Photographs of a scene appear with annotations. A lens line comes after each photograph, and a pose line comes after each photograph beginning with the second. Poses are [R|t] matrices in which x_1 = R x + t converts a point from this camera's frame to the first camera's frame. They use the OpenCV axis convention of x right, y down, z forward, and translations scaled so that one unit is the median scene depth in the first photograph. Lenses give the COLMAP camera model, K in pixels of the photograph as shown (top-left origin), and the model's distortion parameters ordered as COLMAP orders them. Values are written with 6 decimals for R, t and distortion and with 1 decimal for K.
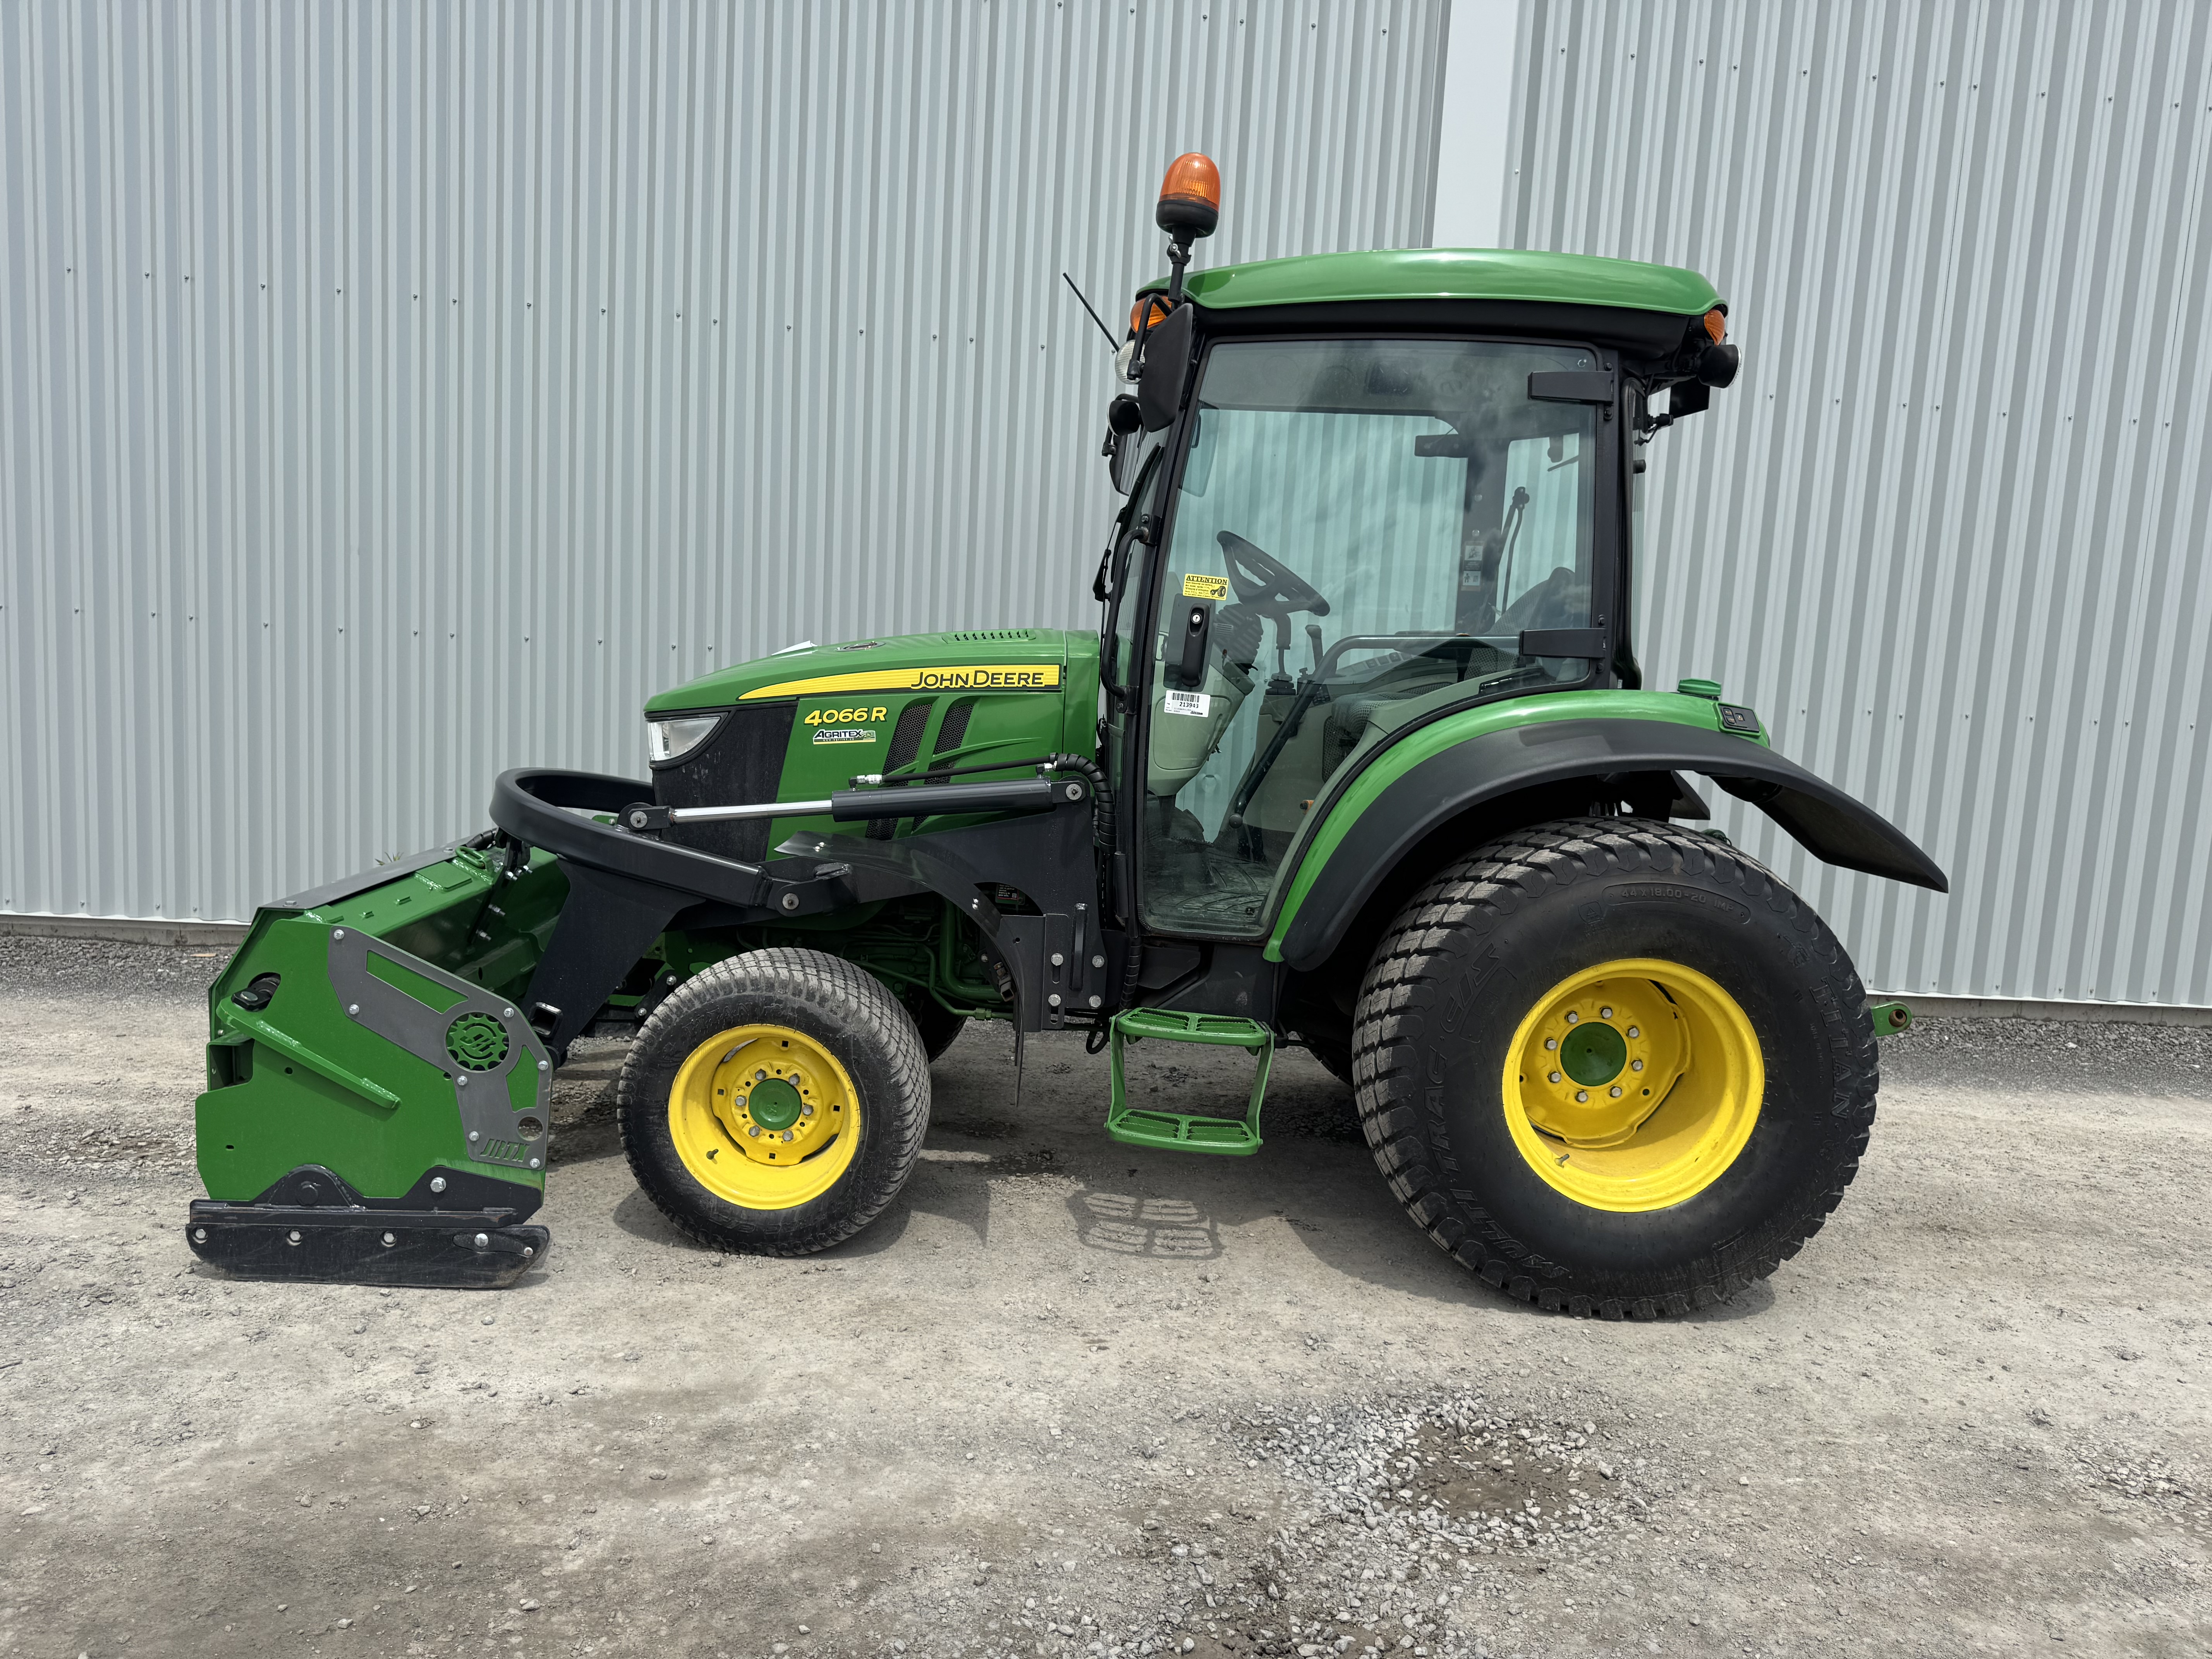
lens RADIAL K [[1575.0, 0, 1112.8], [0, 1575.0, 838.2], [0, 0, 1]] dist [0.059165, -0.087297]
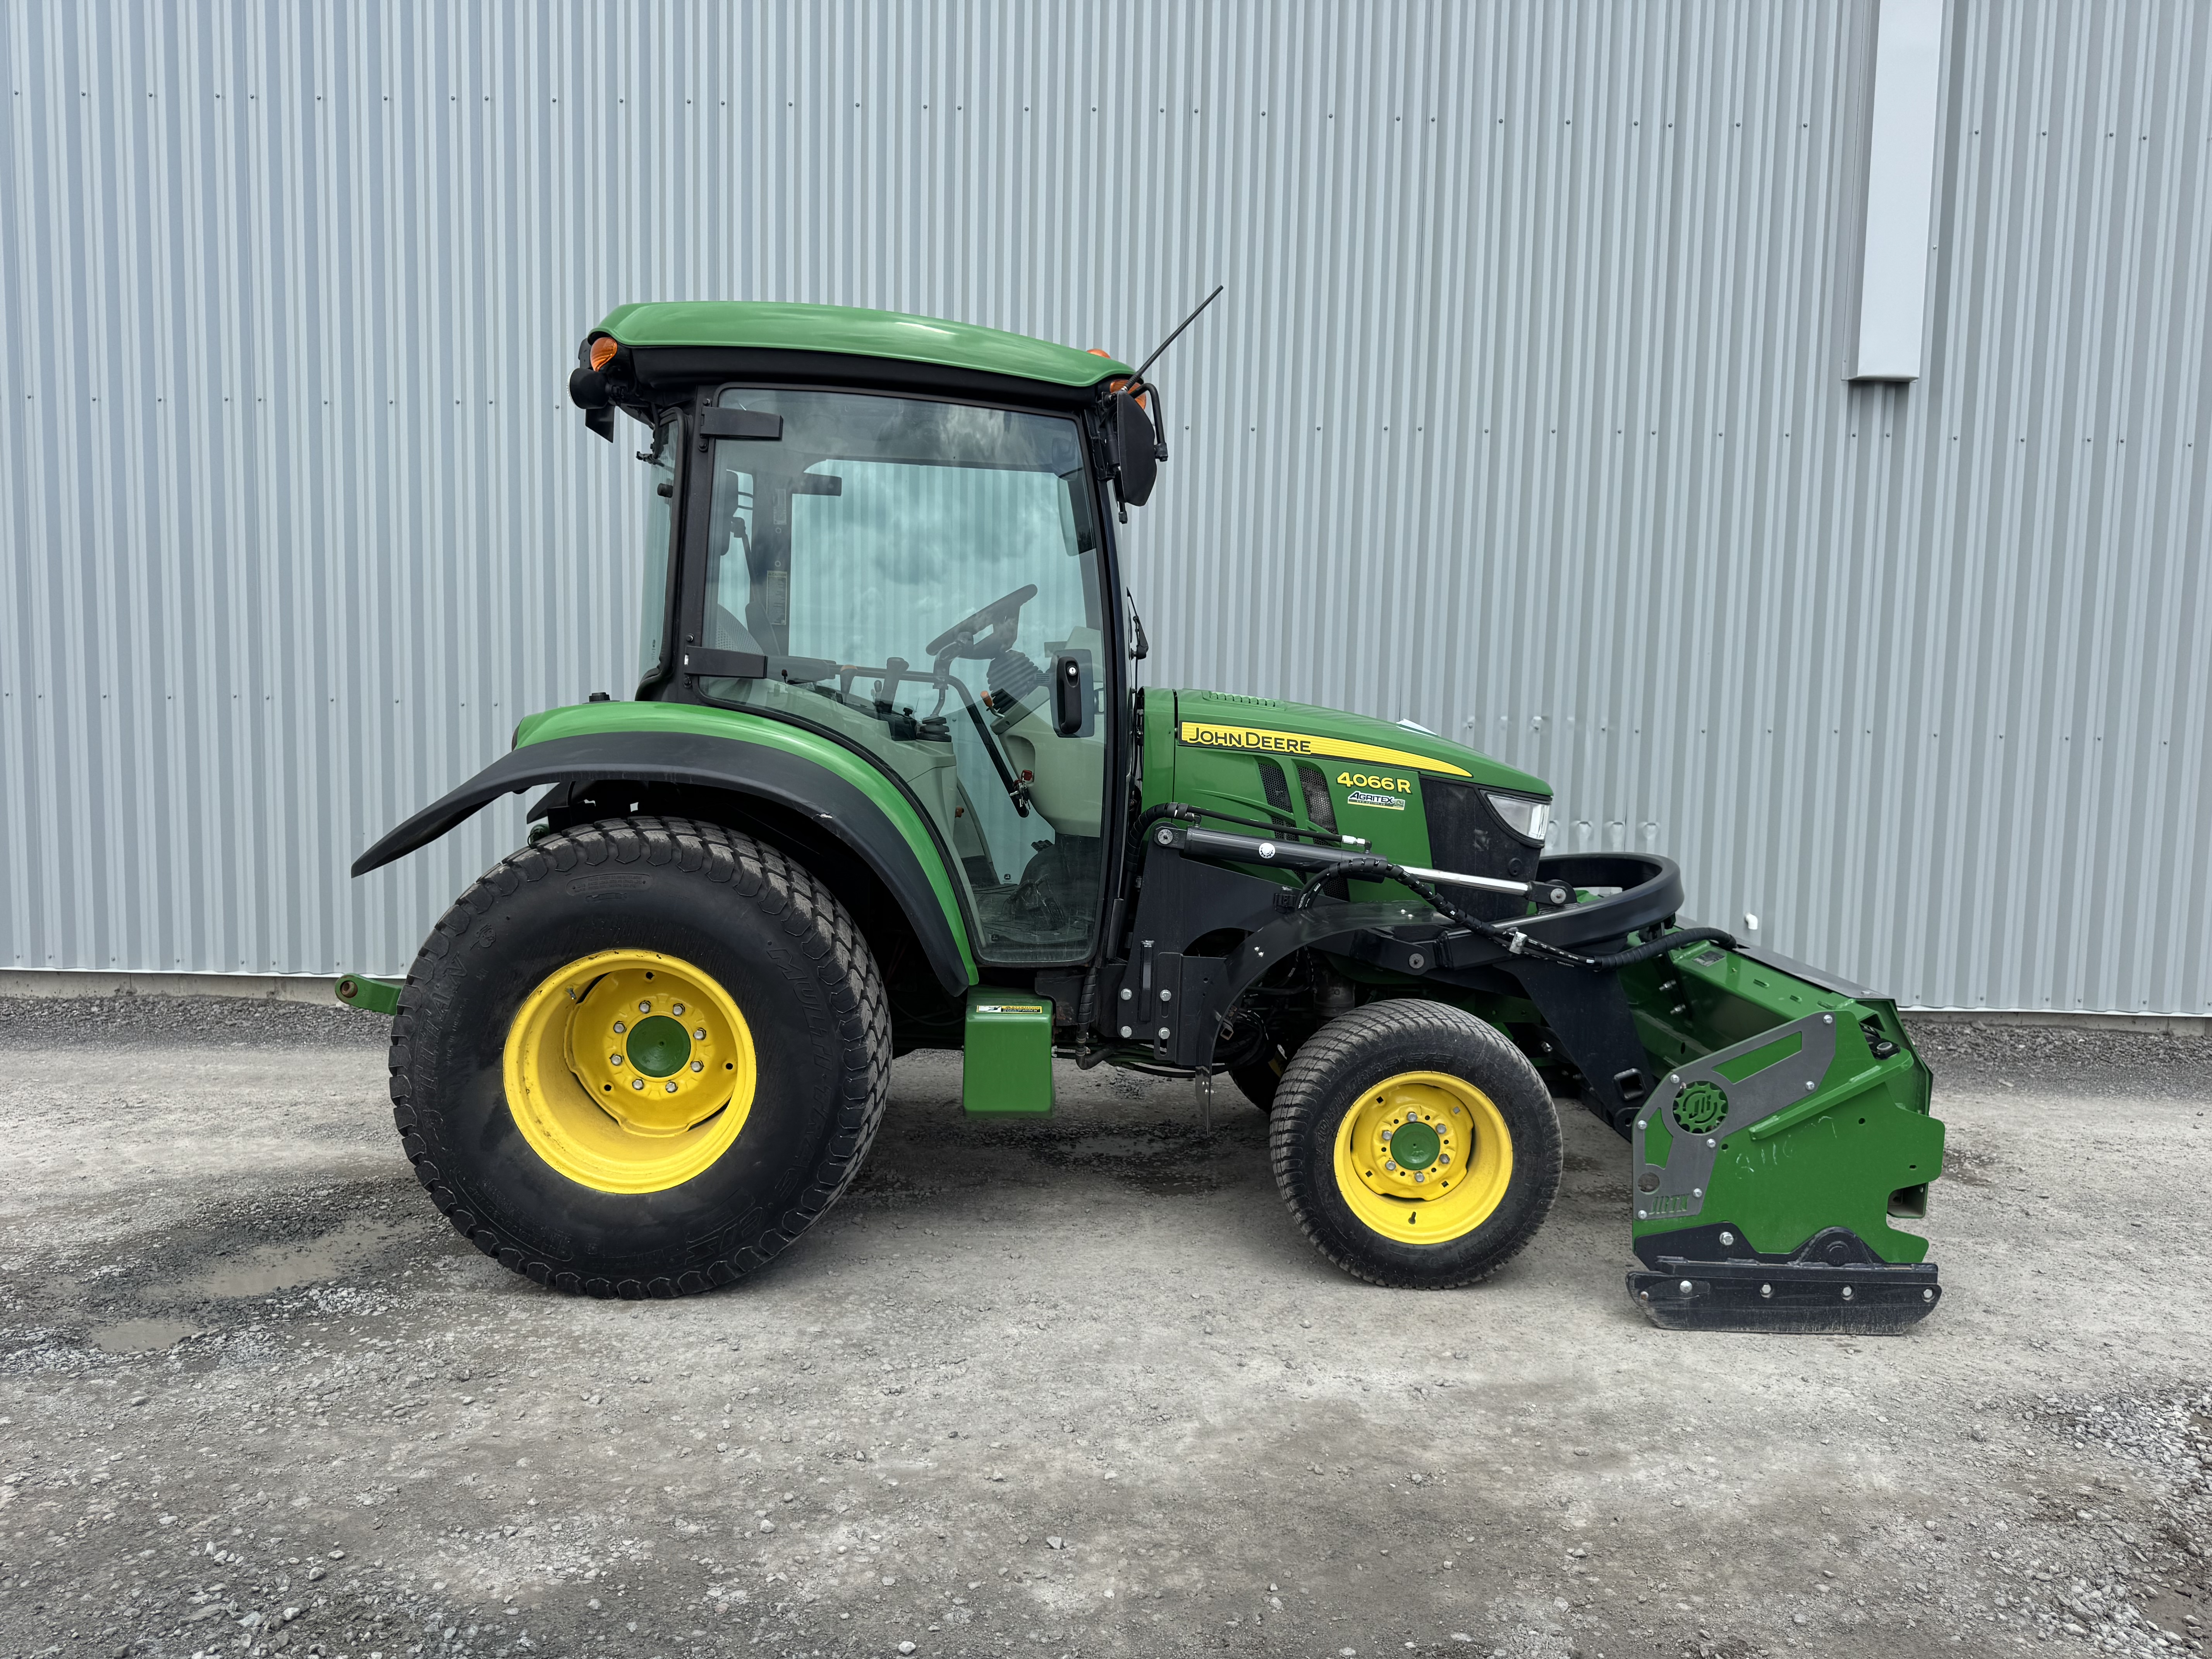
lens RADIAL K [[1575.0, 0, 1112.8], [0, 1575.0, 838.2], [0, 0, 1]] dist [0.059165, -0.087297]
pose [[0.997289, -0.028367, -0.067893, -0.399660], [0.026030, 0.999046, -0.035067, -0.007888], [0.068823, 0.033204, 0.997076, -0.136762]]
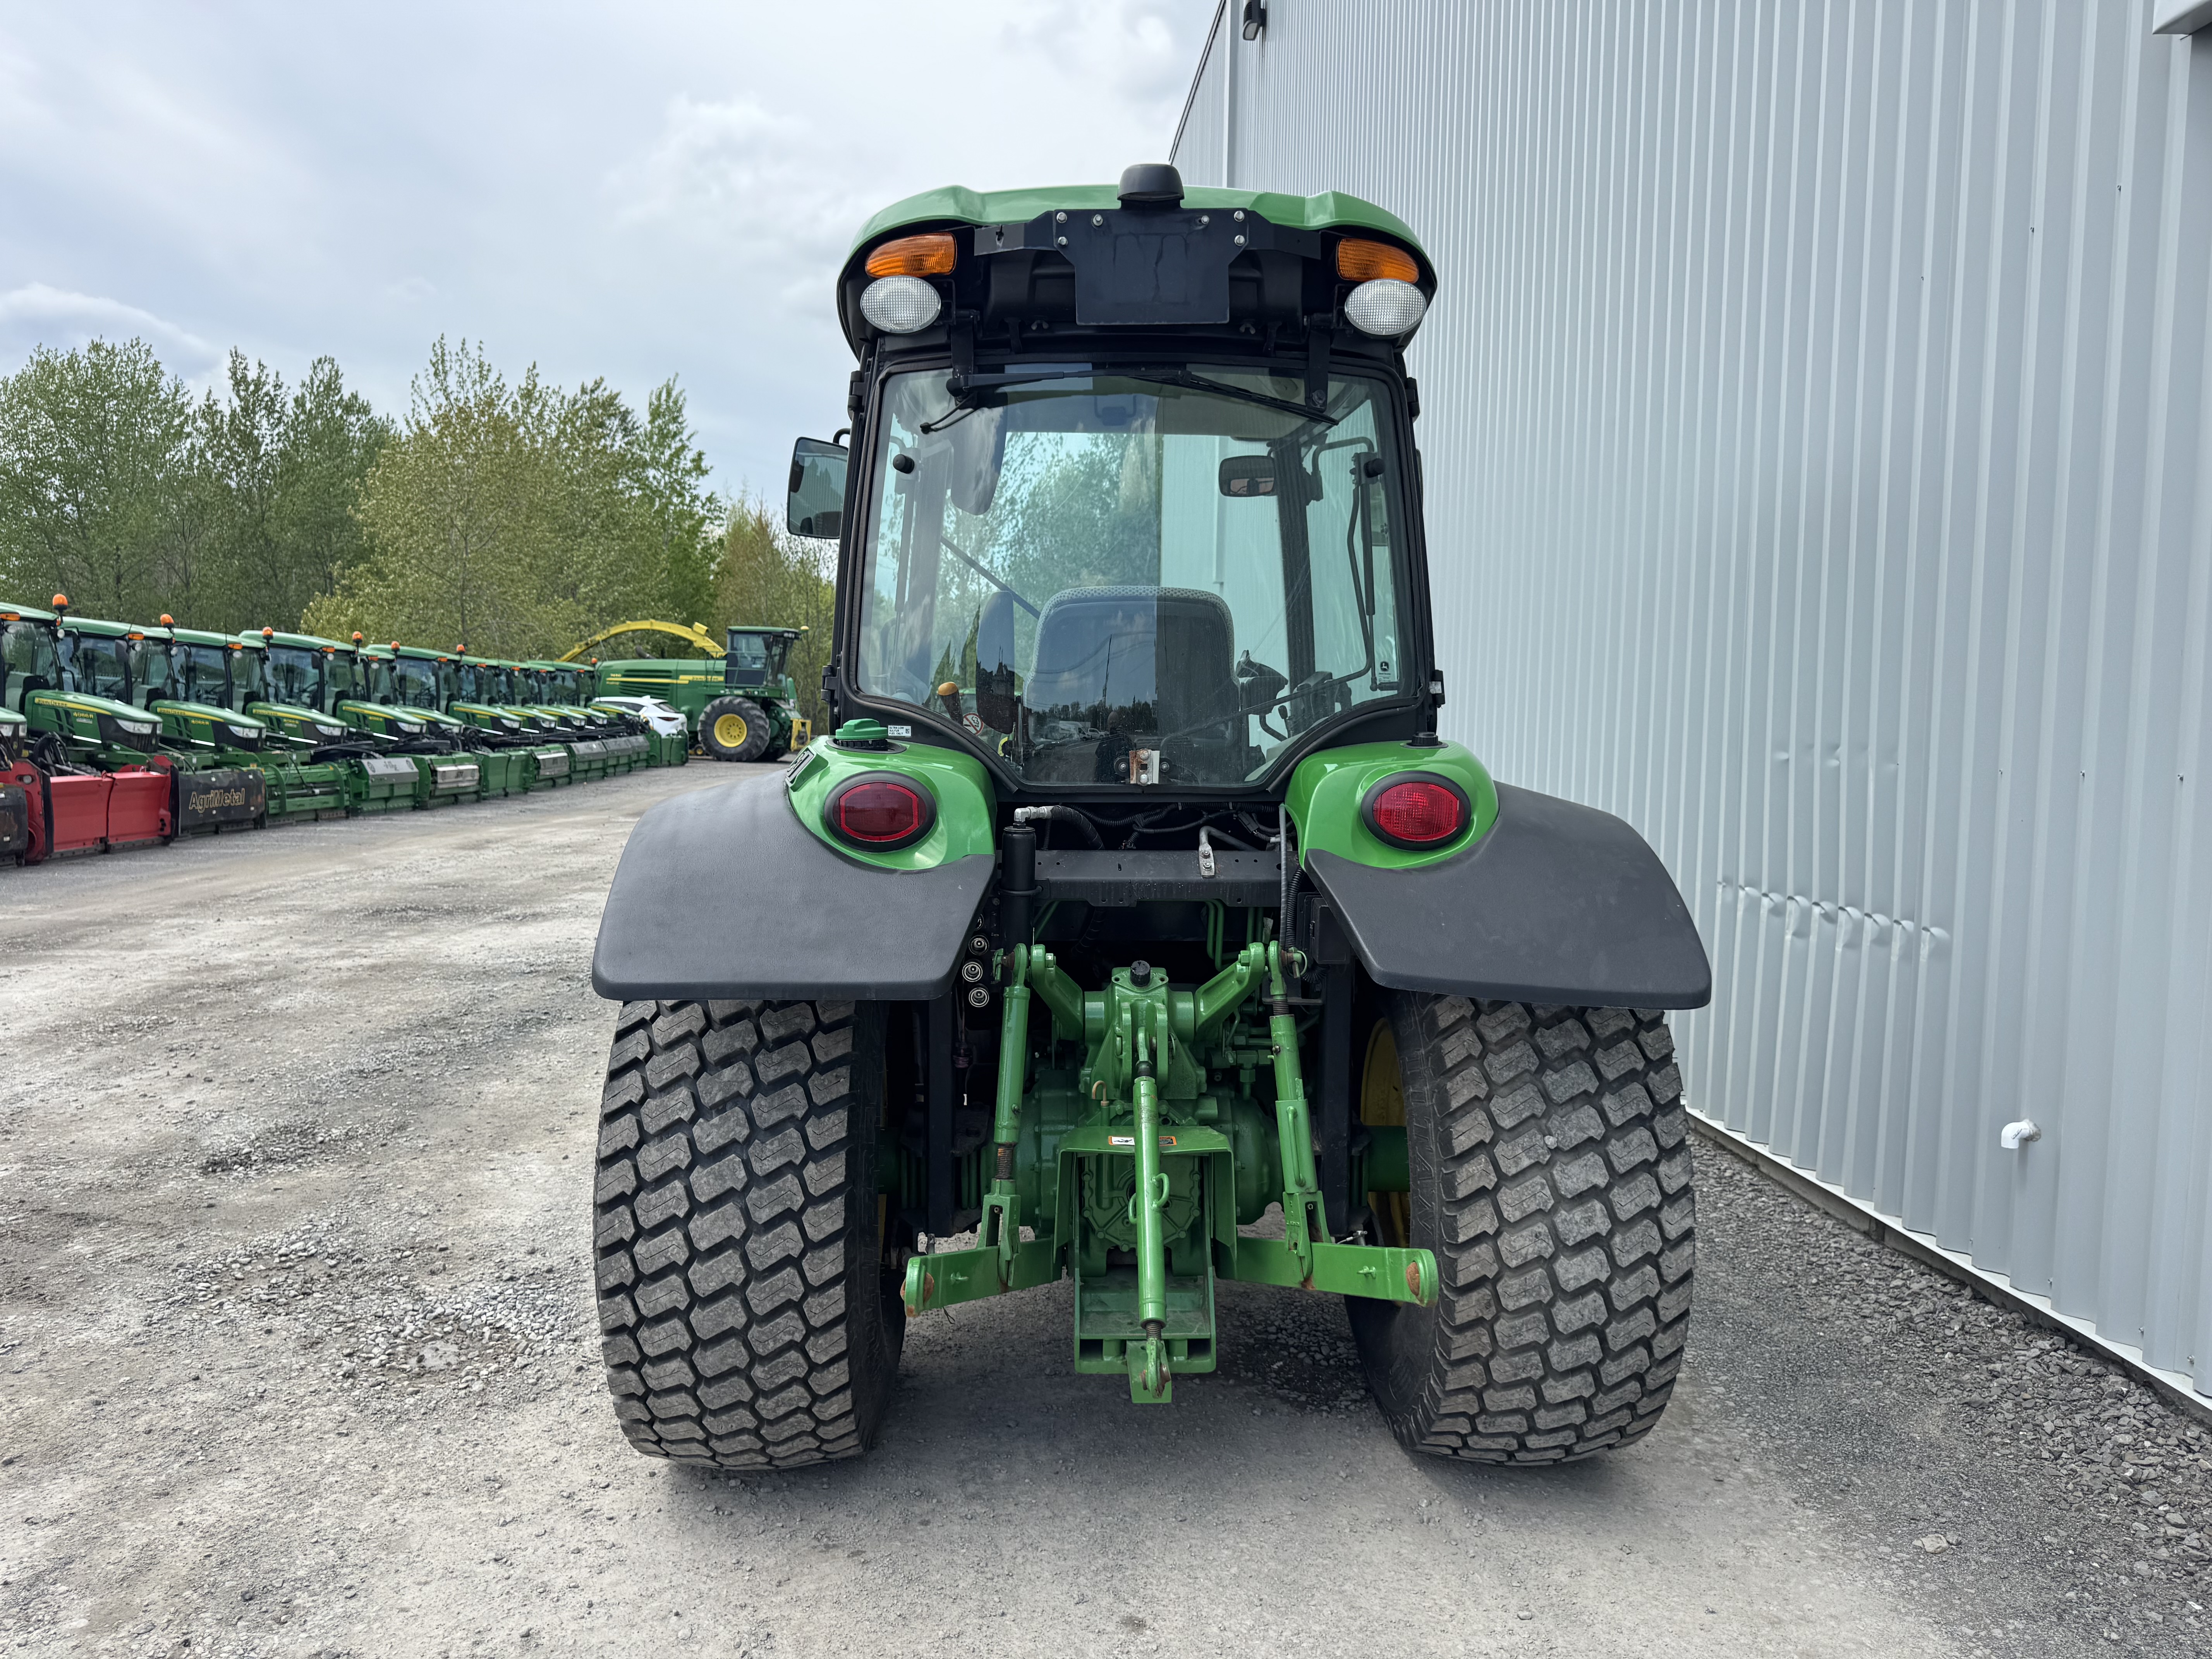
lens RADIAL K [[1575.0, 0, 1112.8], [0, 1575.0, 838.2], [0, 0, 1]] dist [0.059165, -0.087297]
pose [[0.004660, 0.006929, -0.999965, 1.239024], [-0.122731, 0.992420, 0.006305, -0.061670], [0.992429, 0.122697, 0.005475, 1.204831]]
